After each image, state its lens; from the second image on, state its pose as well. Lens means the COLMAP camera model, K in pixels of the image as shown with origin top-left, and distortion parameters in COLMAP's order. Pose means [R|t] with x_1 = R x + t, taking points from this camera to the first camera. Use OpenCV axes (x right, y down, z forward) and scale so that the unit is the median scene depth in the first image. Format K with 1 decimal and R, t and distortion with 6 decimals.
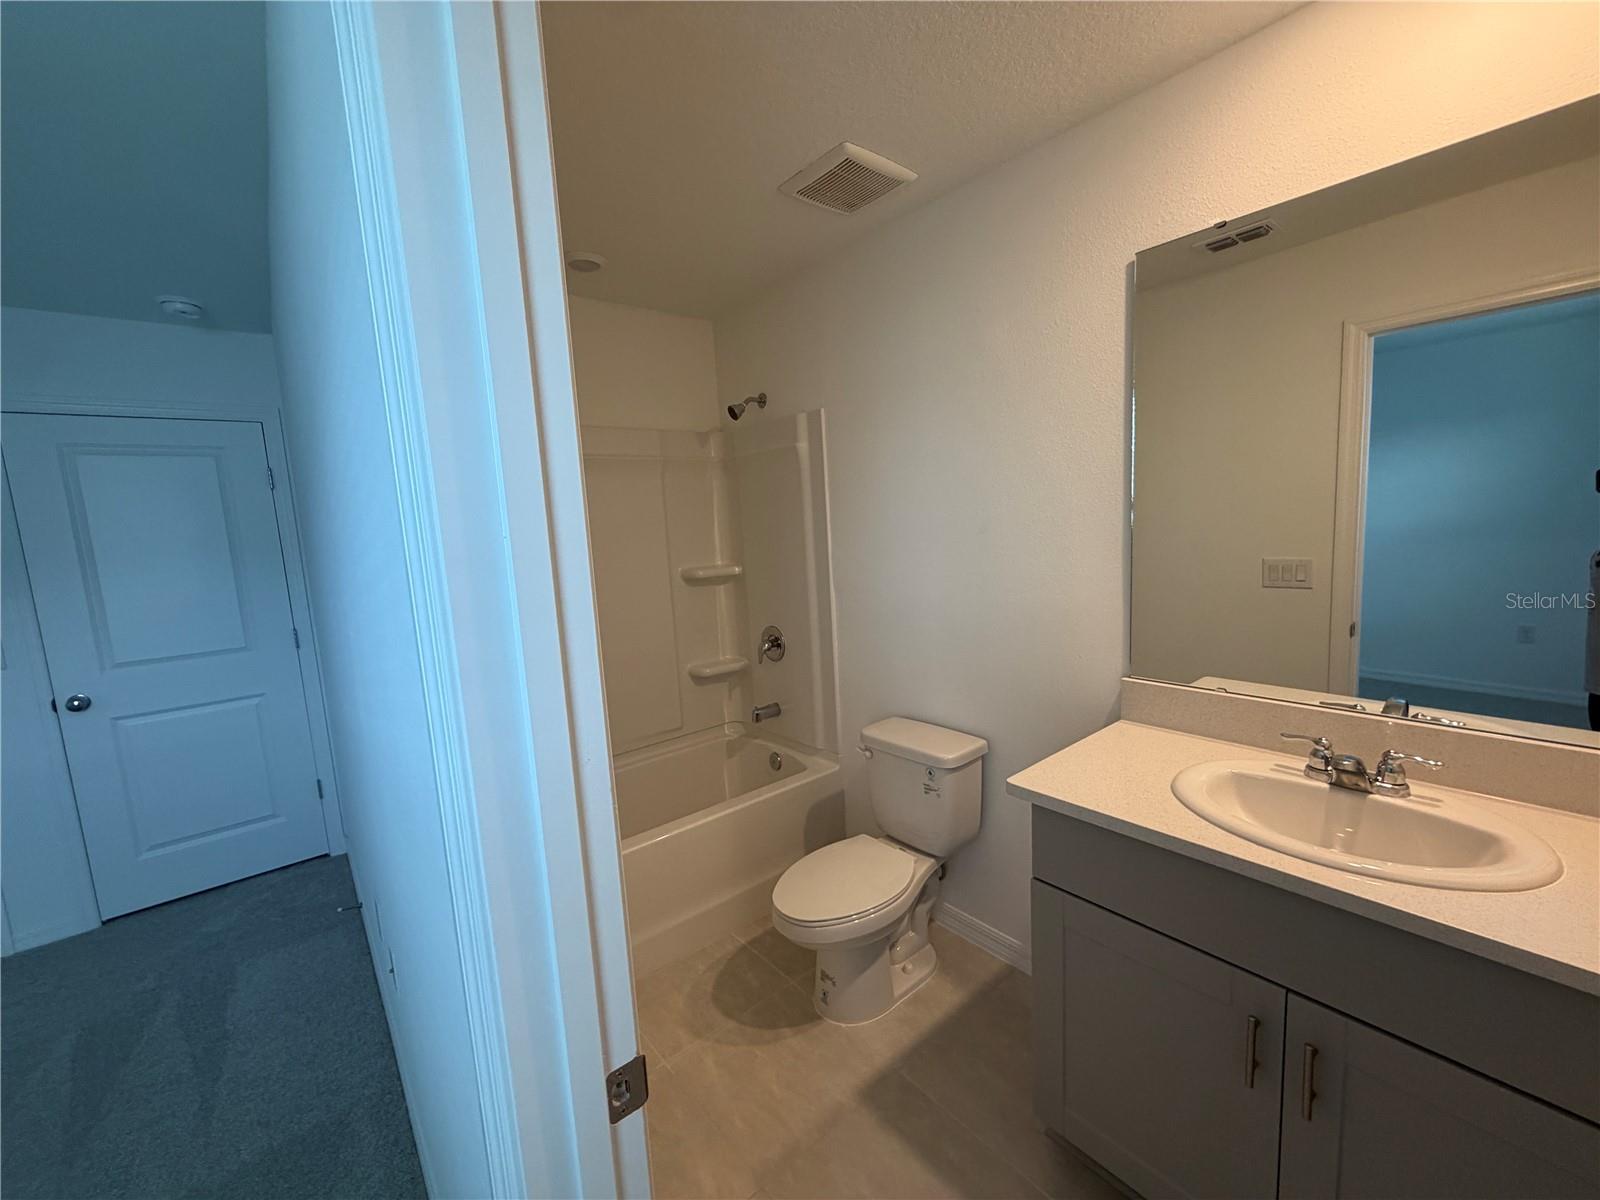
lens RADIAL K [[637.4, 0, 802.5], [0, 637.4, 599.0], [0, 0, 1]] dist [0.001002, -0.001026]
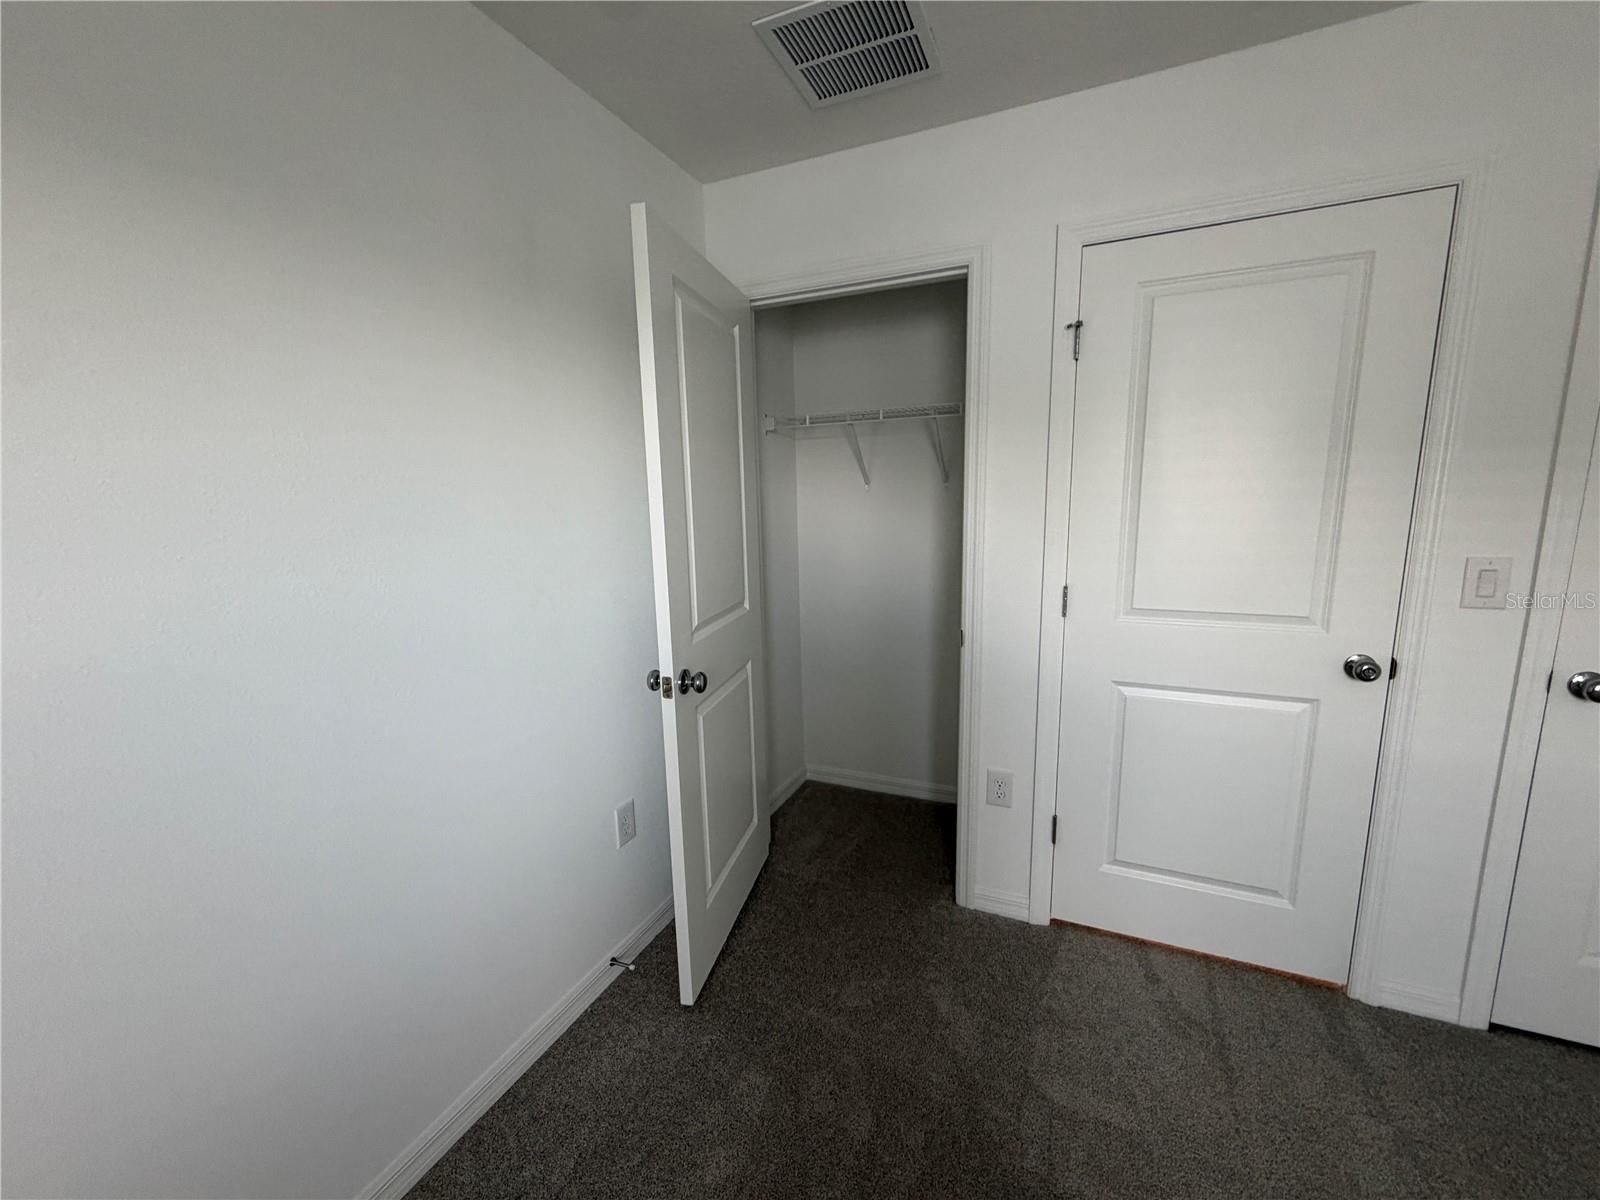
lens RADIAL K [[637.4, 0, 797.2], [0, 637.4, 600.1], [0, 0, 1]] dist [0.001002, -0.001026]
pose [[0.443075, 0.194793, -0.875066, -0.952237], [-0.114755, 0.980402, 0.160136, 0.076341], [0.889110, 0.029466, 0.456745, 0.093710]]
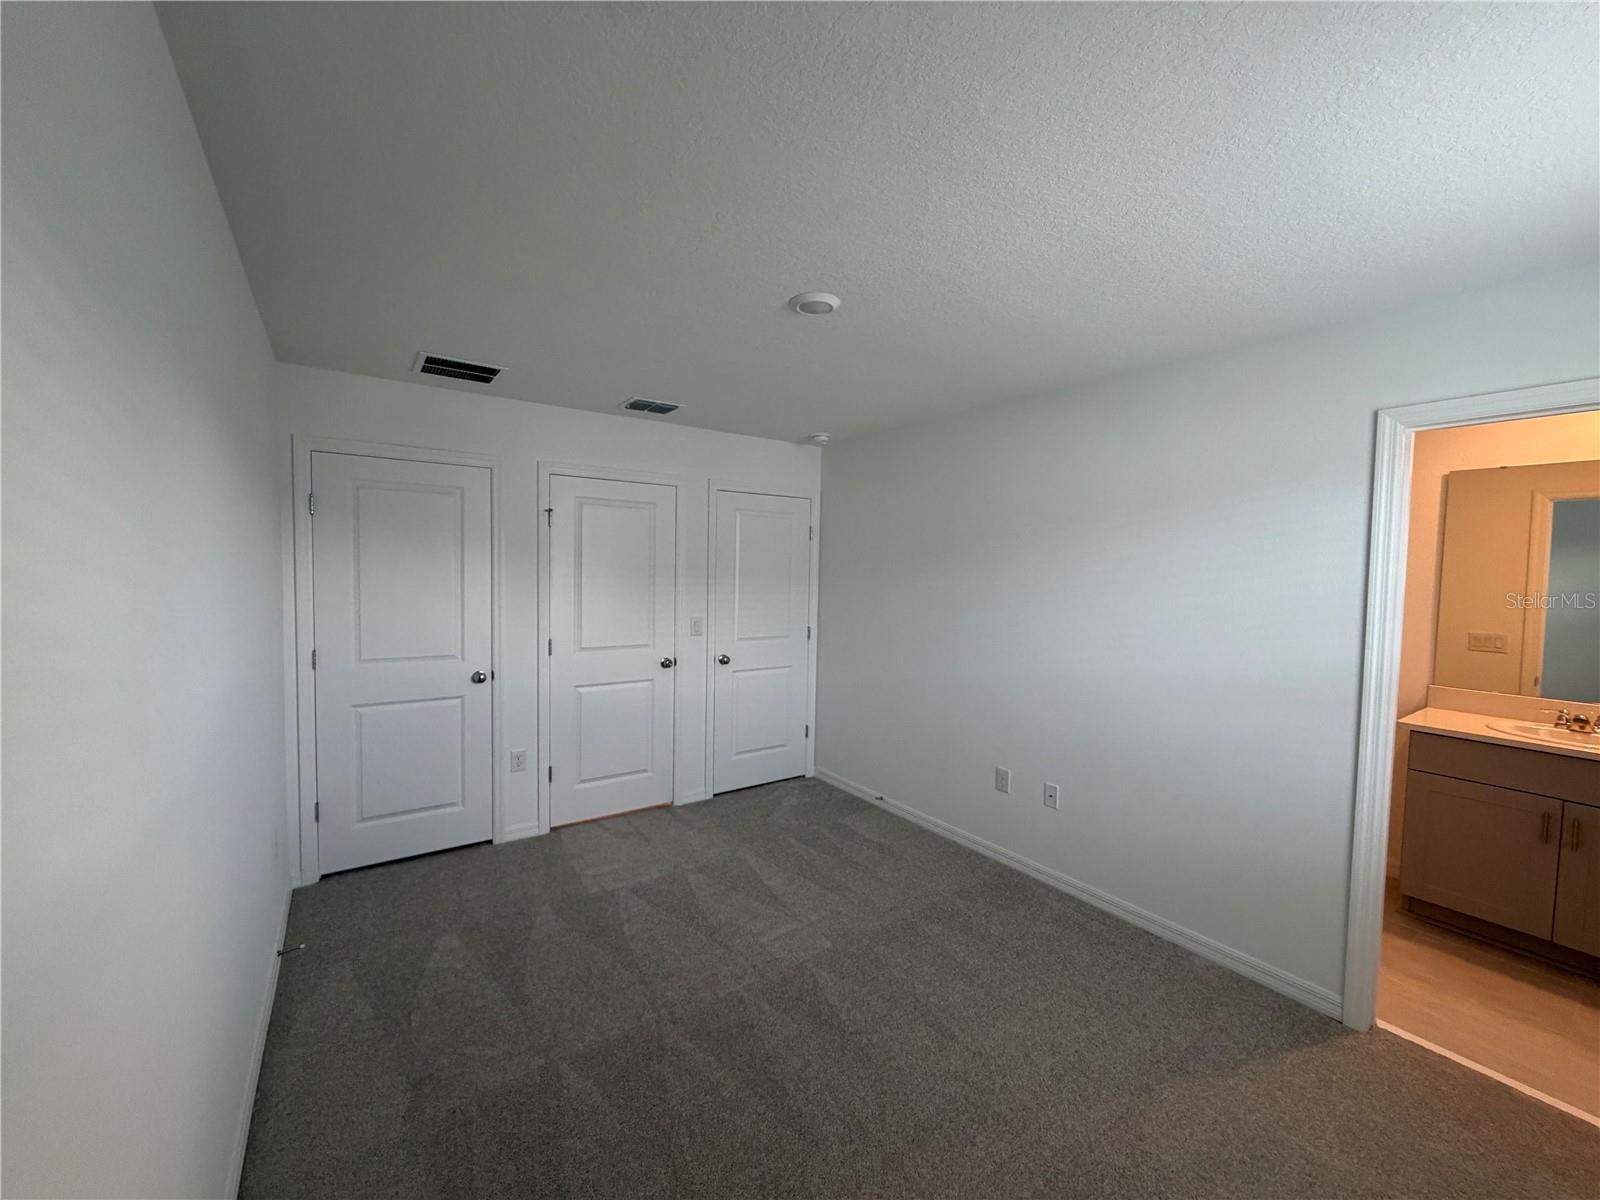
lens RADIAL K [[637.4, 0, 797.6], [0, 637.4, 599.7], [0, 0, 1]] dist [0.001002, -0.001026]
pose [[0.994352, 0.078374, -0.071572, -0.821781], [-0.083633, 0.993768, -0.073699, 0.112895], [0.065349, 0.079268, 0.994709, -0.672755]]
